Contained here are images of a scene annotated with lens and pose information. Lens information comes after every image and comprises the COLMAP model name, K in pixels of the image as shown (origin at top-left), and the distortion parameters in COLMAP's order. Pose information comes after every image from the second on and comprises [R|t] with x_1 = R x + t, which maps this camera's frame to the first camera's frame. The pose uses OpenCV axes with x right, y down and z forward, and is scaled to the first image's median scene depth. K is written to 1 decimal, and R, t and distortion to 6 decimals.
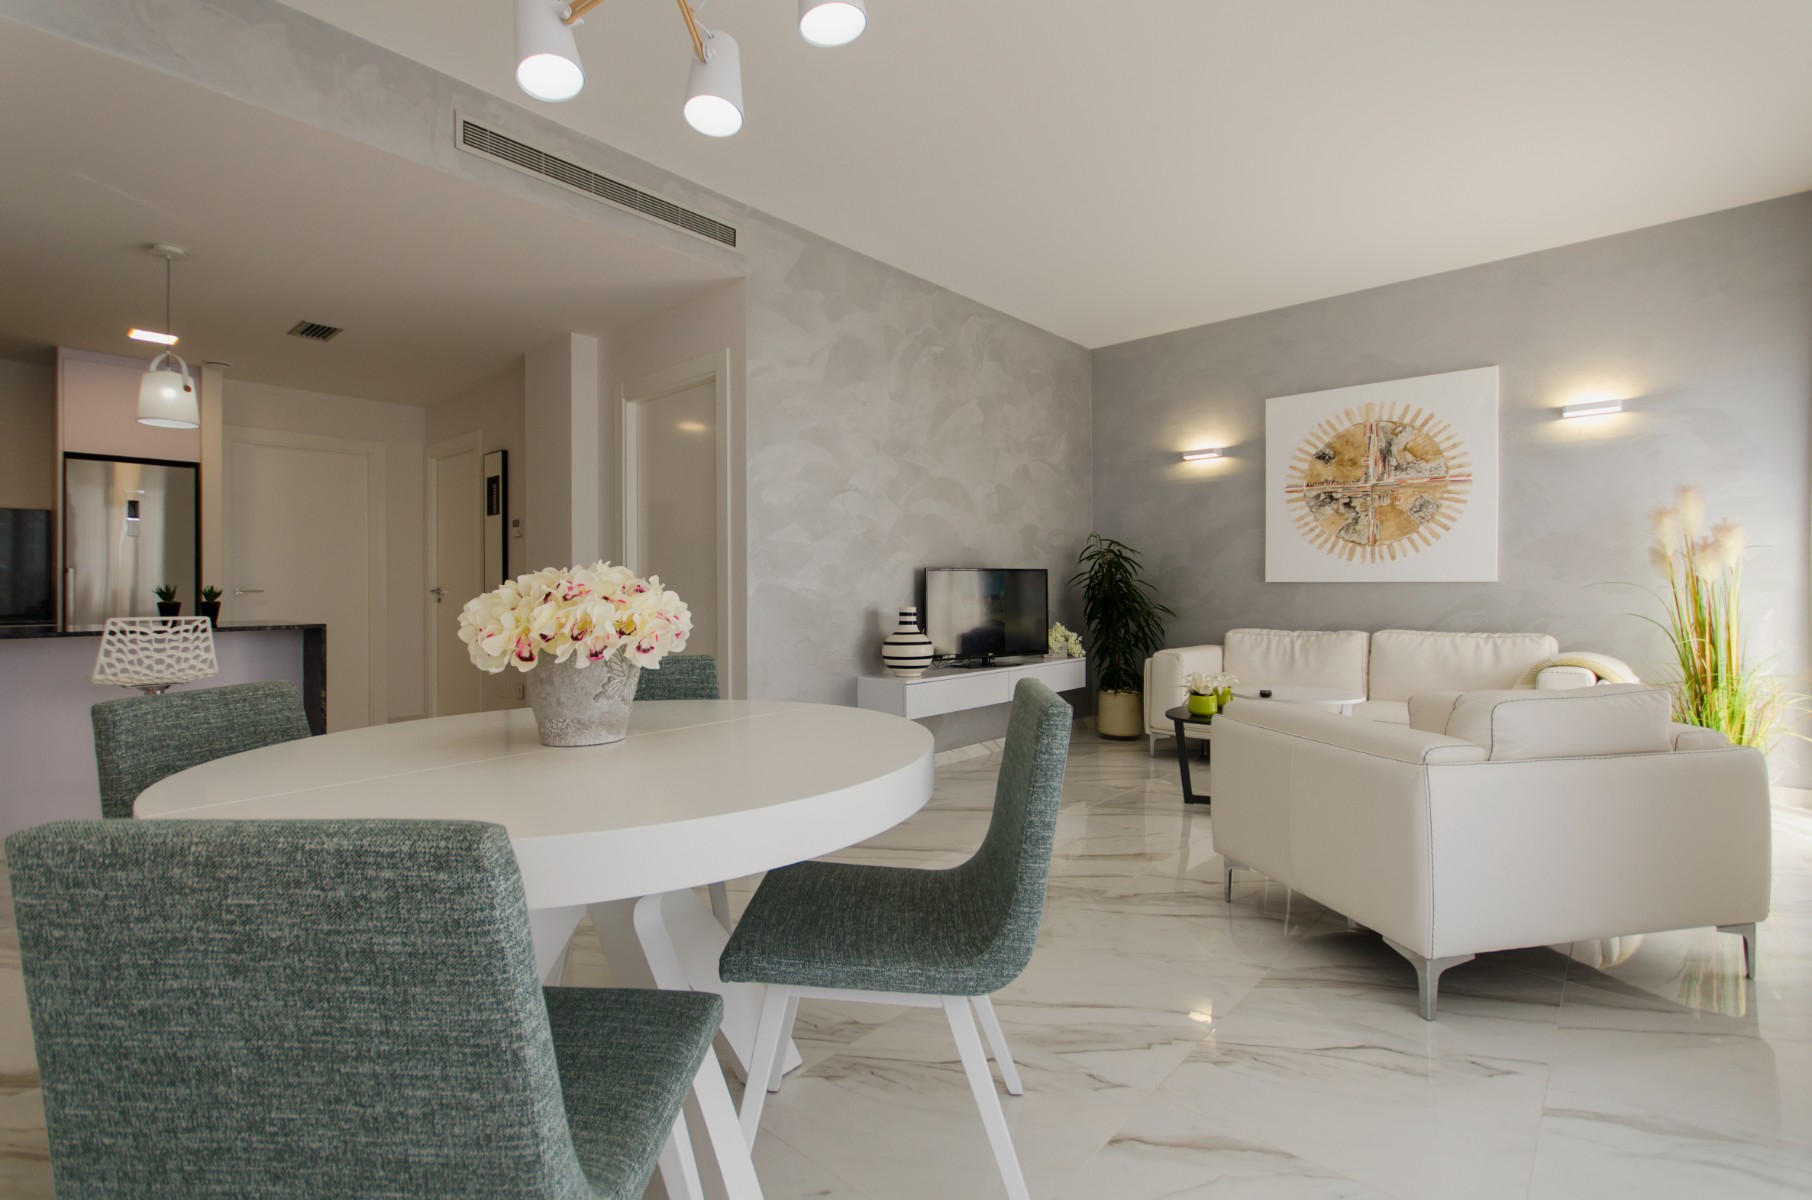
lens RADIAL K [[829.5, 0, 879.7], [0, 829.5, 571.0], [0, 0, 1]] dist [0.000125, -0.000062]
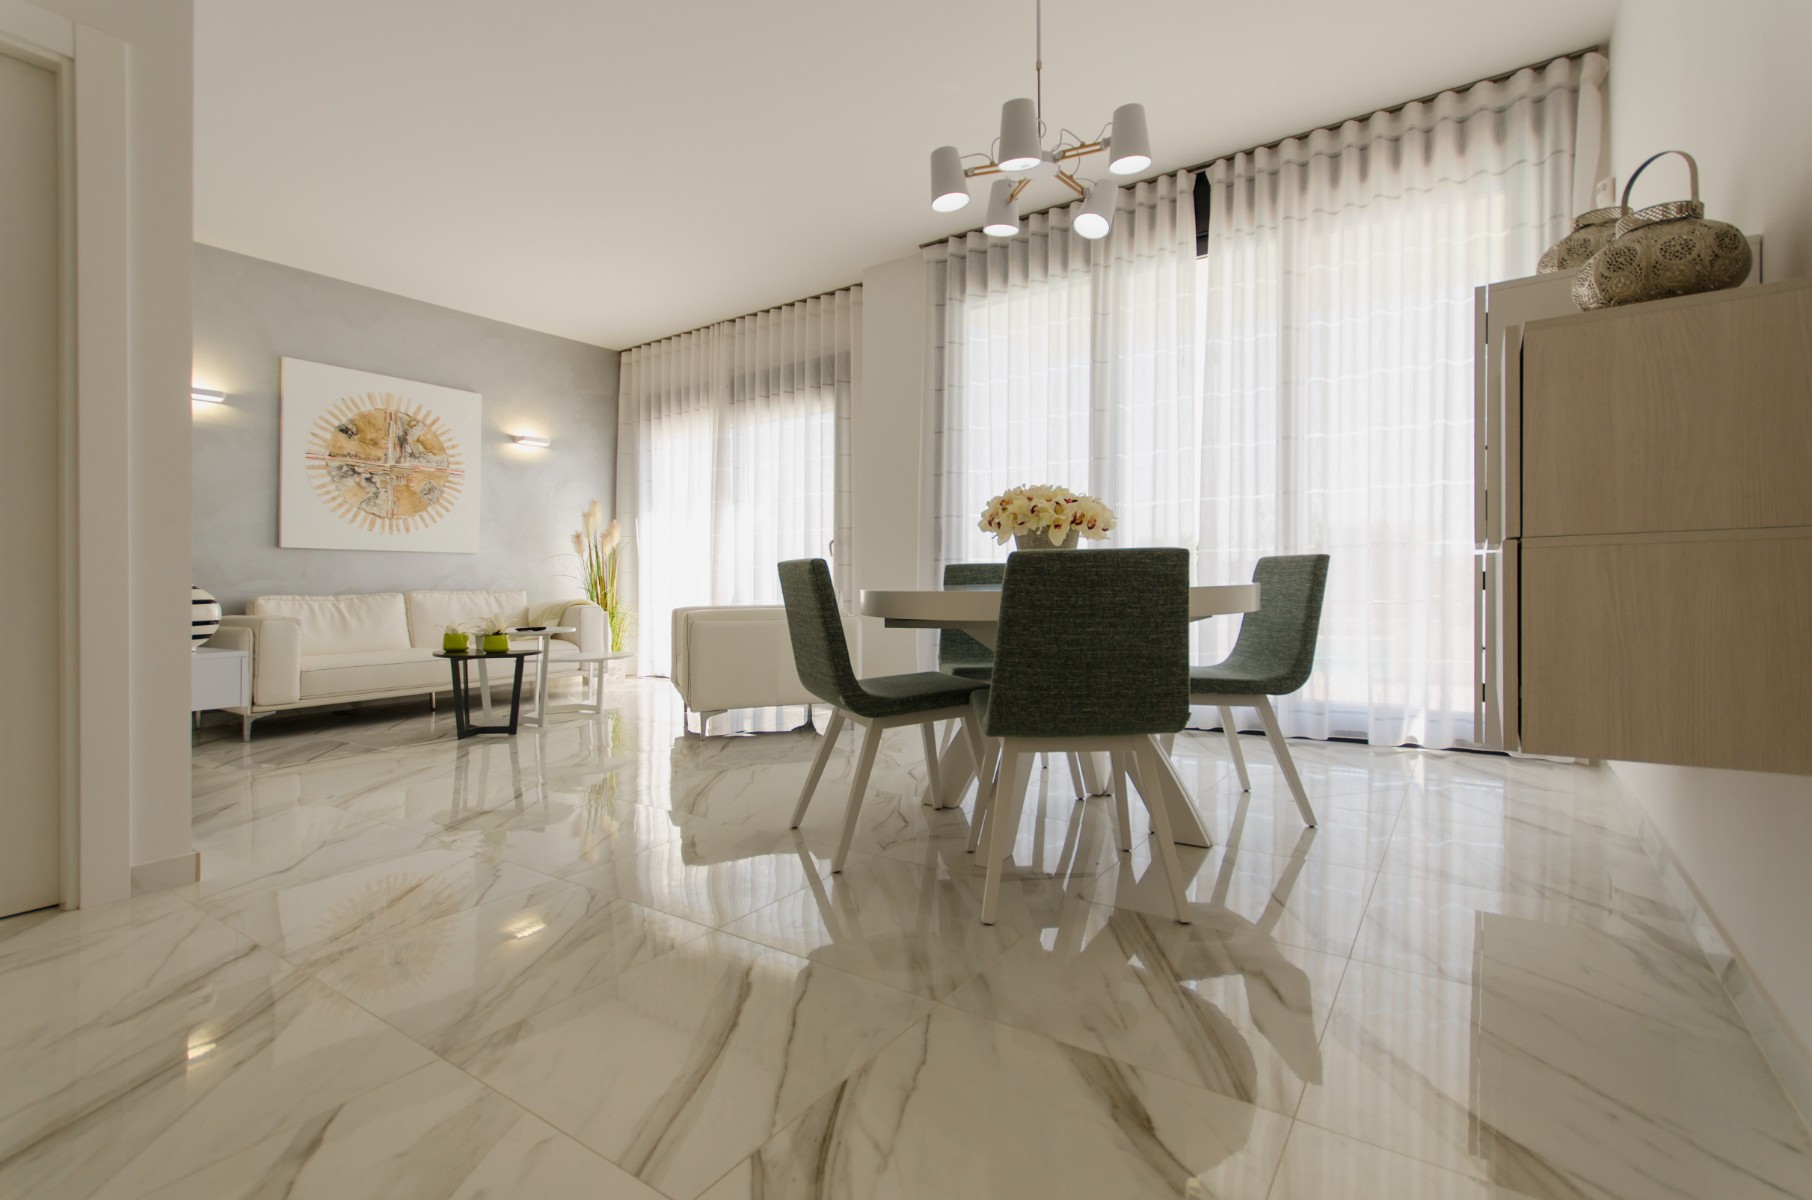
lens RADIAL K [[826.5, 0, 922.6], [0, 826.5, 522.9], [0, 0, 1]] dist [0.005570, 0.000656]
pose [[-0.134077, 0.084303, 0.987379, -0.611466], [-0.006447, 0.996280, -0.085939, 0.066396], [-0.990950, -0.017888, -0.133034, 0.425205]]
